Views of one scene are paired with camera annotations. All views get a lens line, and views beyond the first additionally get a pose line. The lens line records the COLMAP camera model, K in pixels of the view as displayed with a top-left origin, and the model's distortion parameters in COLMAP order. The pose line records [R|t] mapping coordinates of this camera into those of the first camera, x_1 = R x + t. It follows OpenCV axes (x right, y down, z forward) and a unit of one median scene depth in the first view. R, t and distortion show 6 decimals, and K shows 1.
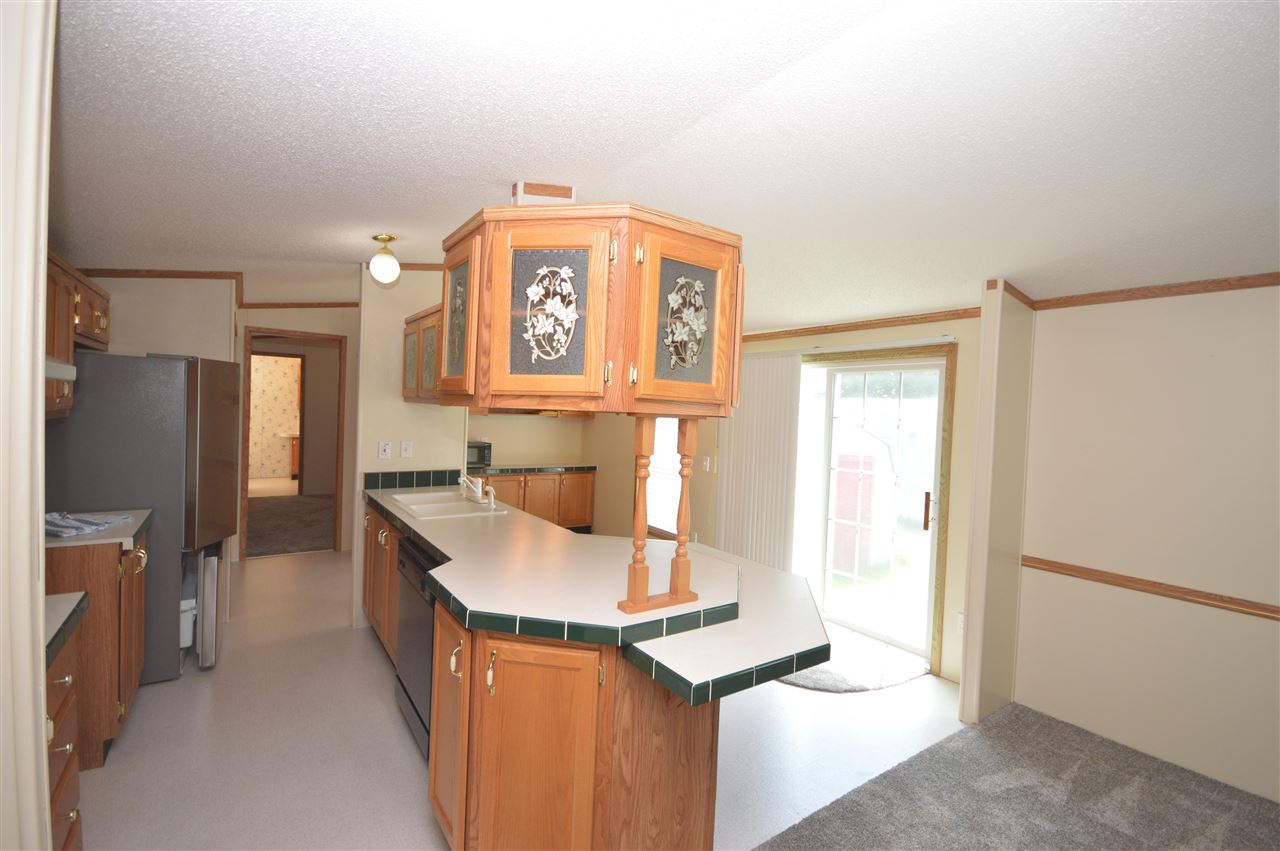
lens RADIAL K [[574.3, 0, 640.0], [0, 574.3, 425.5], [0, 0, 1]] dist [0.000753, -0.007315]
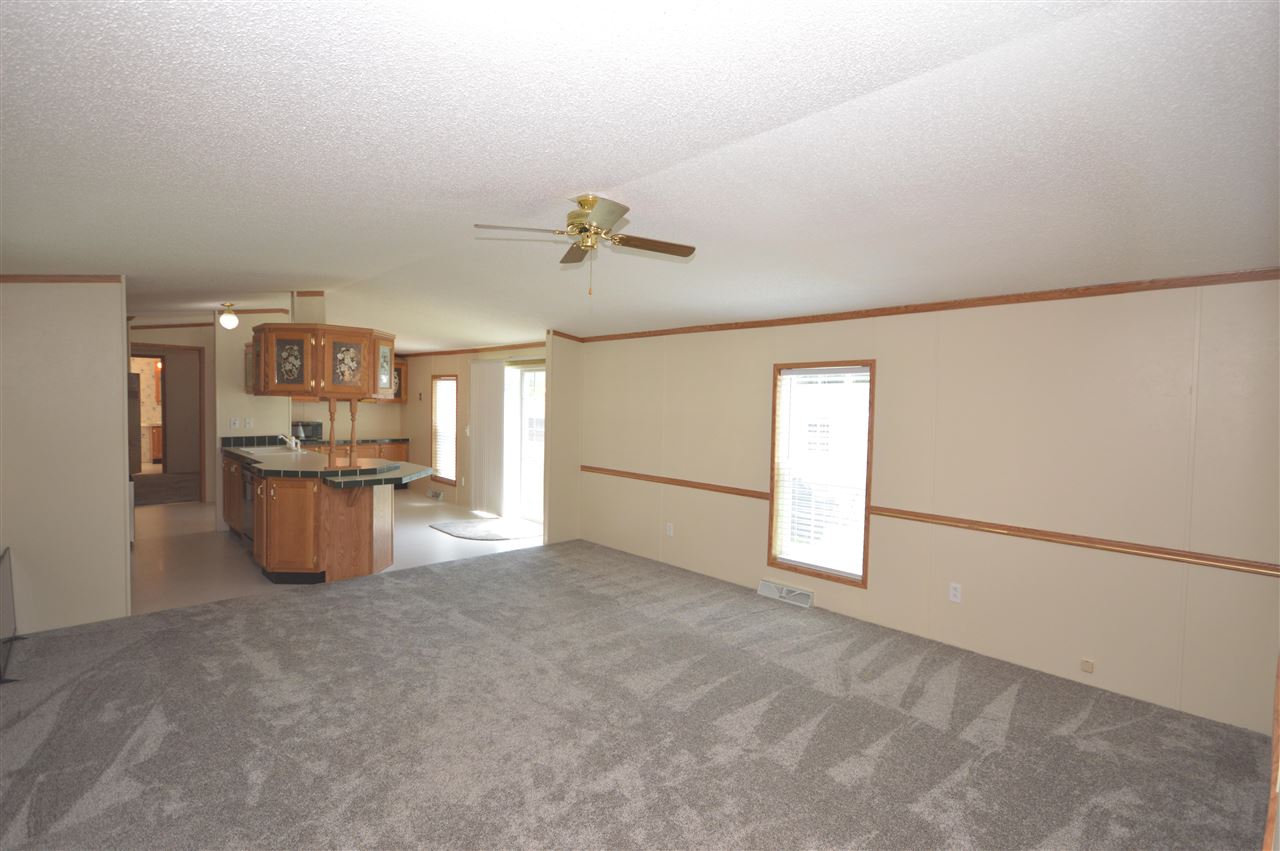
lens RADIAL K [[623.0, 0, 647.3], [0, 623.0, 426.7], [0, 0, 1]] dist [-0.000349, -0.000458]
pose [[0.988338, -0.026527, 0.149949, 0.562934], [0.023221, 0.999448, 0.023755, 0.045306], [-0.150497, -0.019996, 0.988408, -1.163335]]
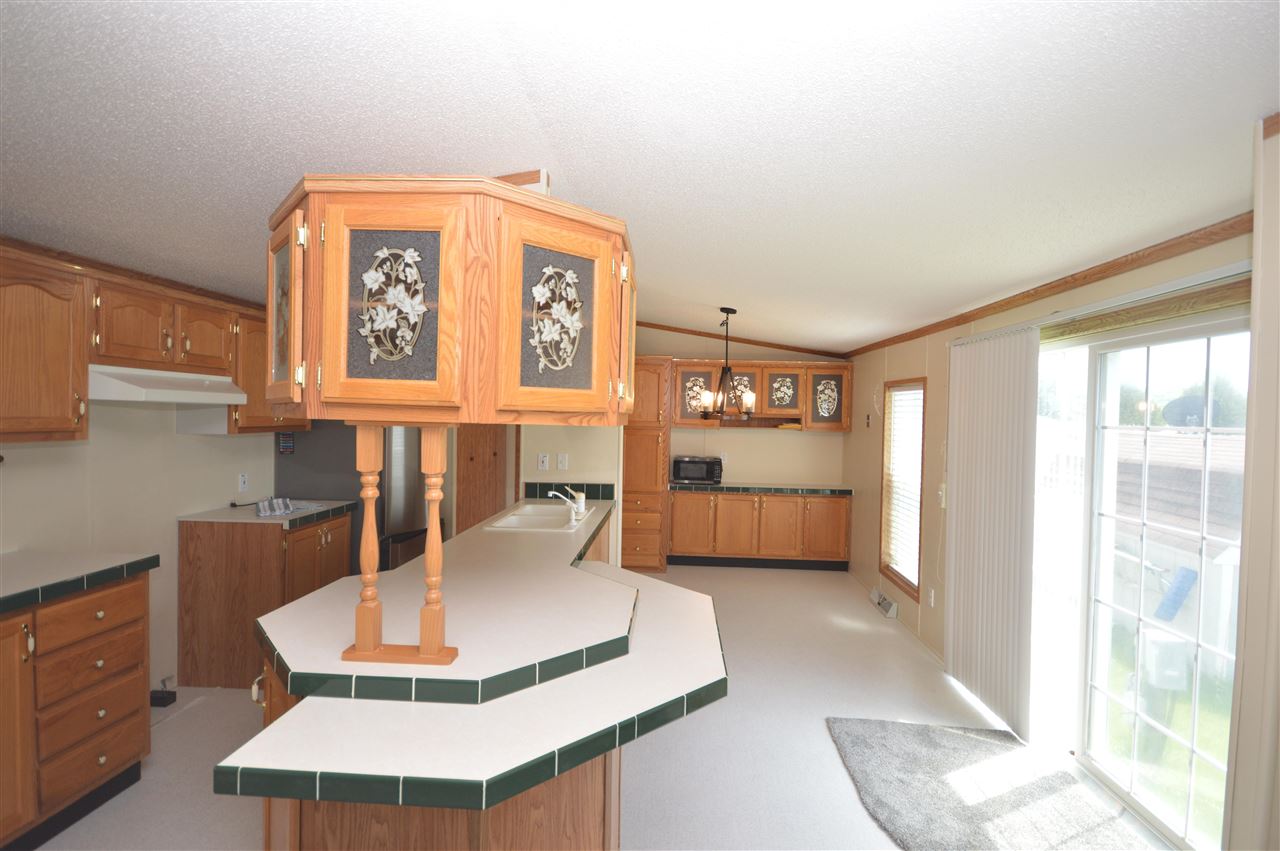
lens RADIAL K [[592.2, 0, 643.7], [0, 592.2, 427.3], [0, 0, 1]] dist [0.000854, -0.000381]
pose [[0.789299, -0.009663, -0.613933, 0.456490], [-0.004985, 0.999742, -0.022144, 0.002691], [0.613989, 0.020539, 0.789047, 0.308200]]
